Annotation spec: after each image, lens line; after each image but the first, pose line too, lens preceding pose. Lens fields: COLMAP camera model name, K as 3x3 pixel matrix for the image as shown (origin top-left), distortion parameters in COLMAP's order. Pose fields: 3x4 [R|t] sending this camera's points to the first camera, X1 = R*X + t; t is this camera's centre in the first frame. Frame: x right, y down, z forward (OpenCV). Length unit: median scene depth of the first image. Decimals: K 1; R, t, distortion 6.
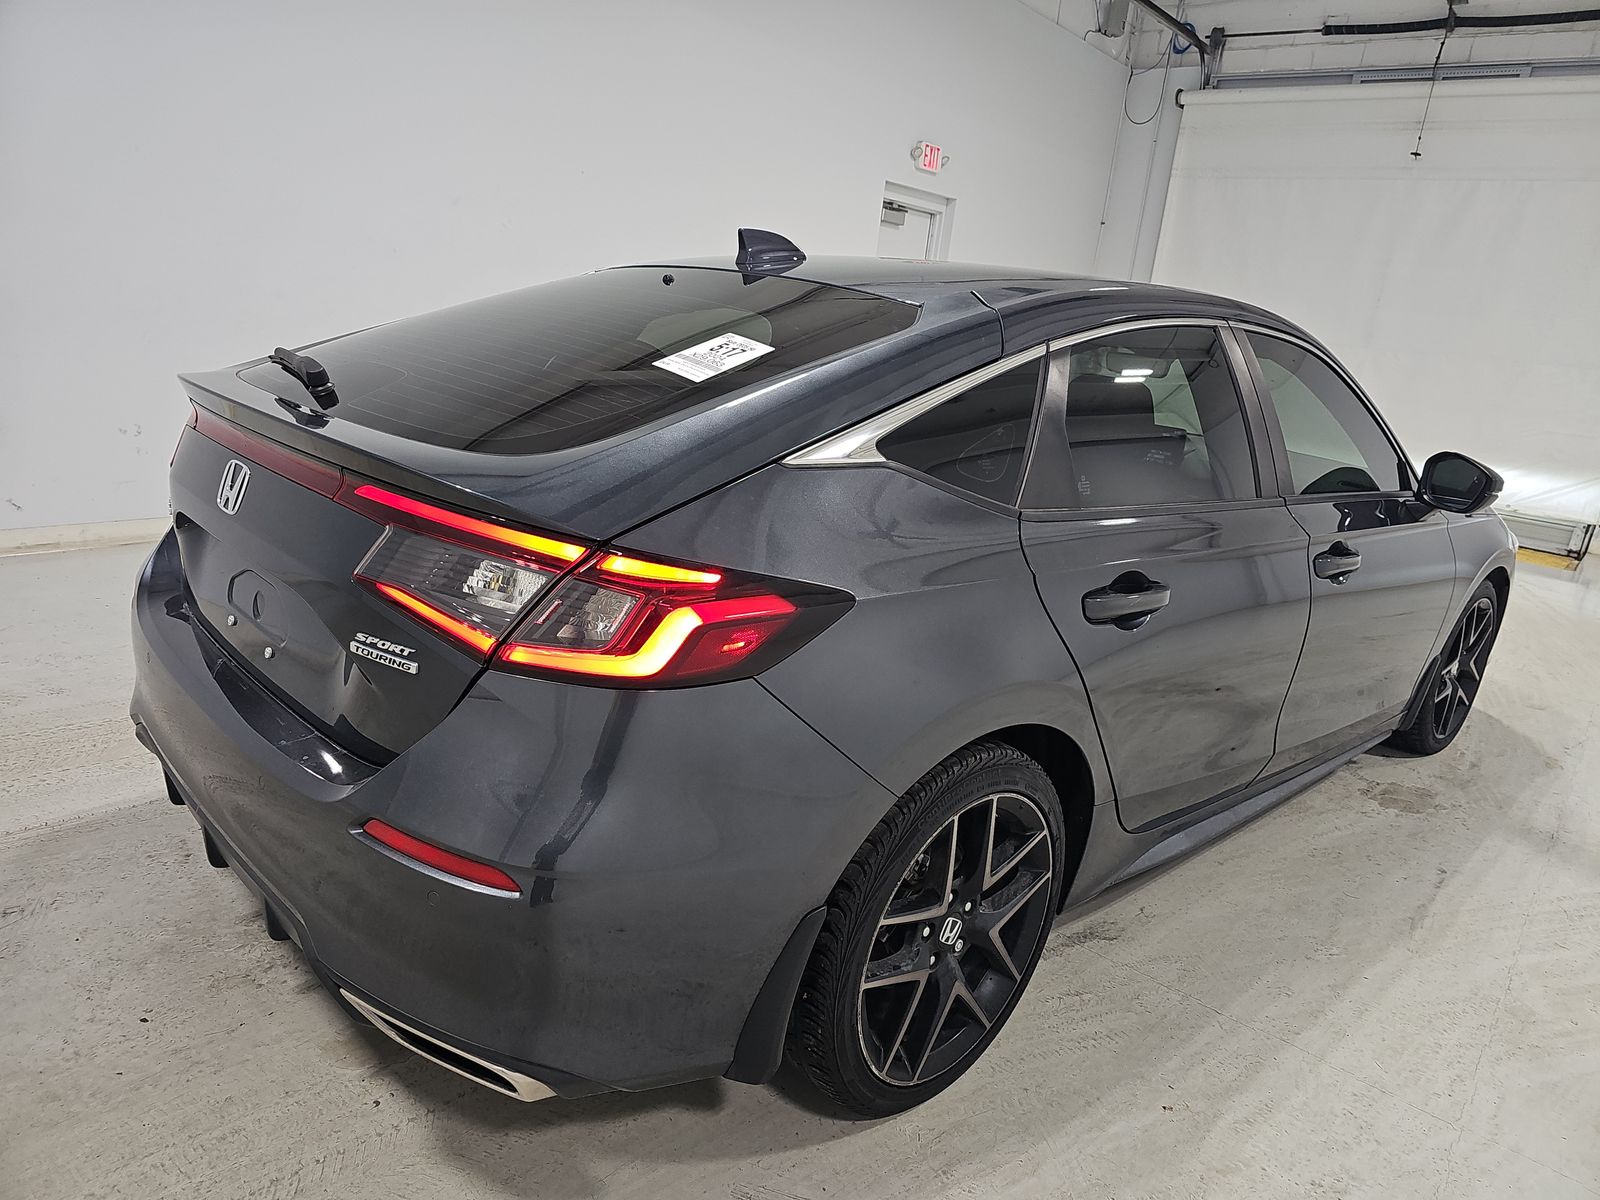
lens RADIAL K [[1064.1, 0, 807.4], [0, 1064.1, 600.8], [0, 0, 1]] dist [0.034999, -0.032062]
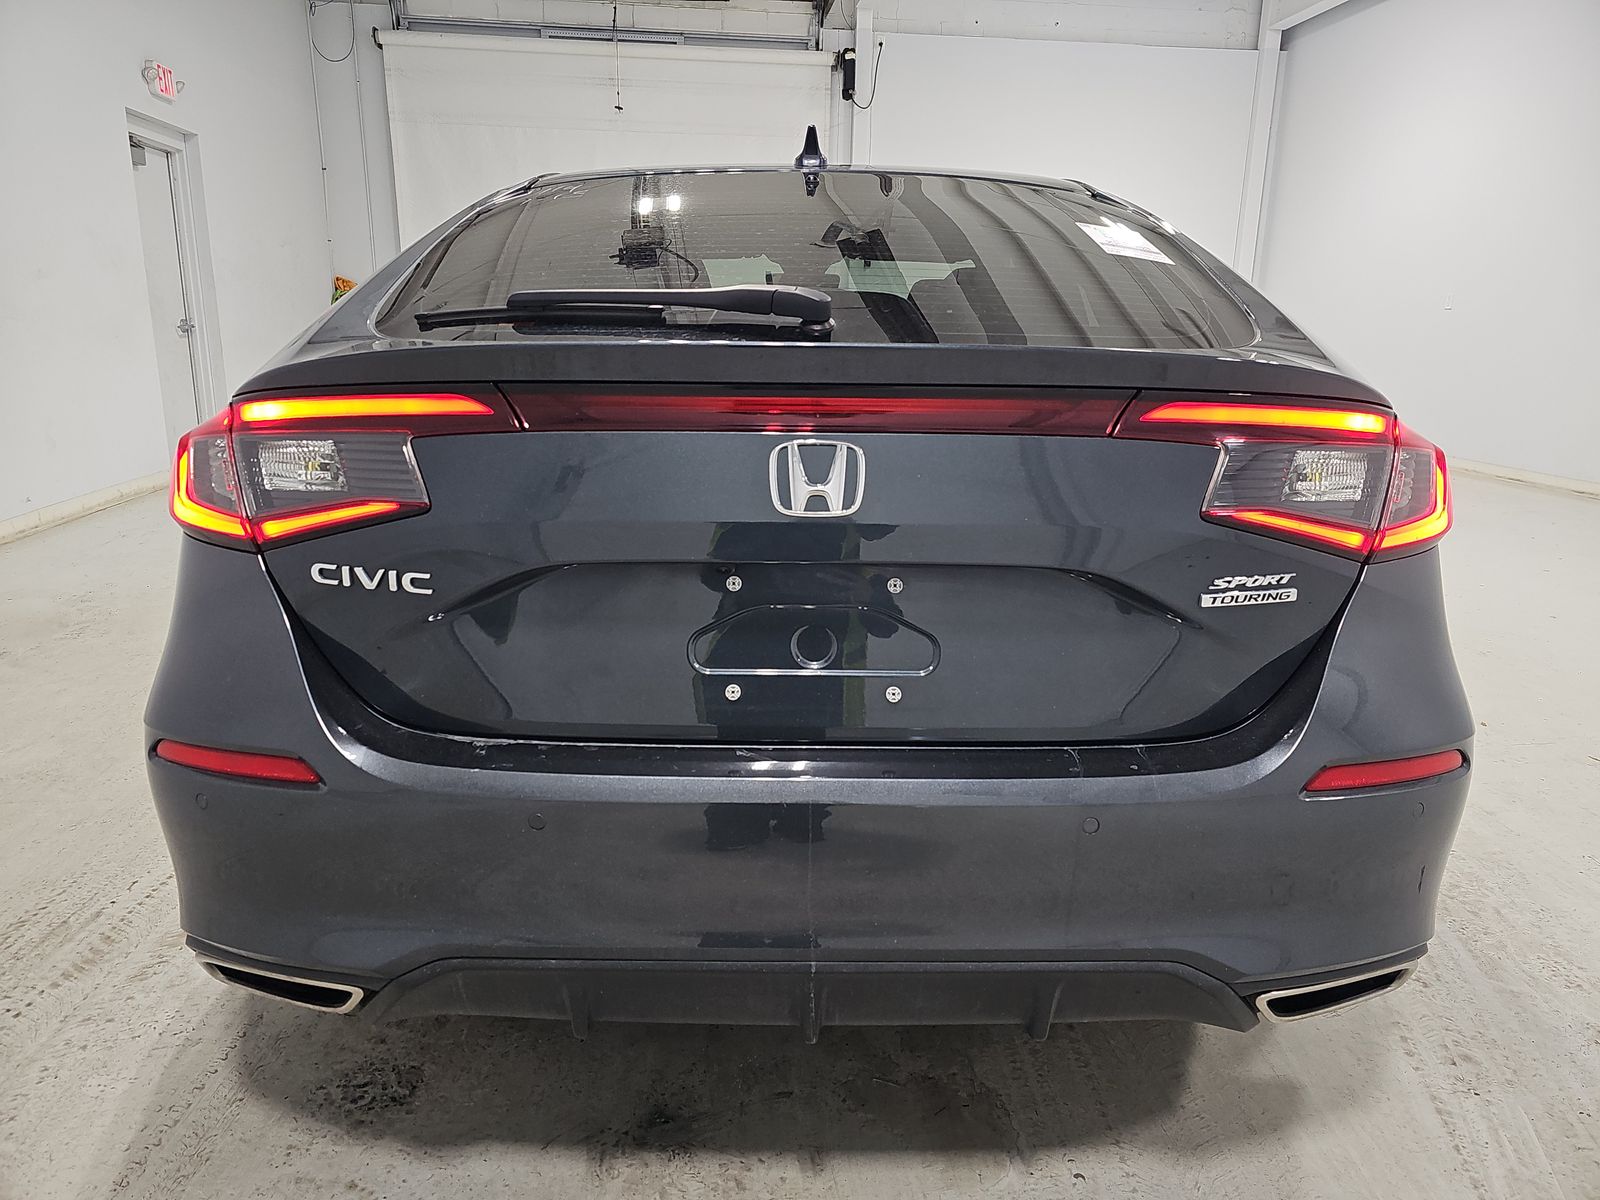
lens RADIAL K [[1064.1, 0, 791.6], [0, 1064.1, 591.7], [0, 0, 1]] dist [0.034999, -0.032062]
pose [[0.677808, -0.265088, 0.685788, -0.225789], [0.247563, 0.960563, 0.126619, -0.027457], [-0.692307, 0.083952, 0.716703, 0.118861]]
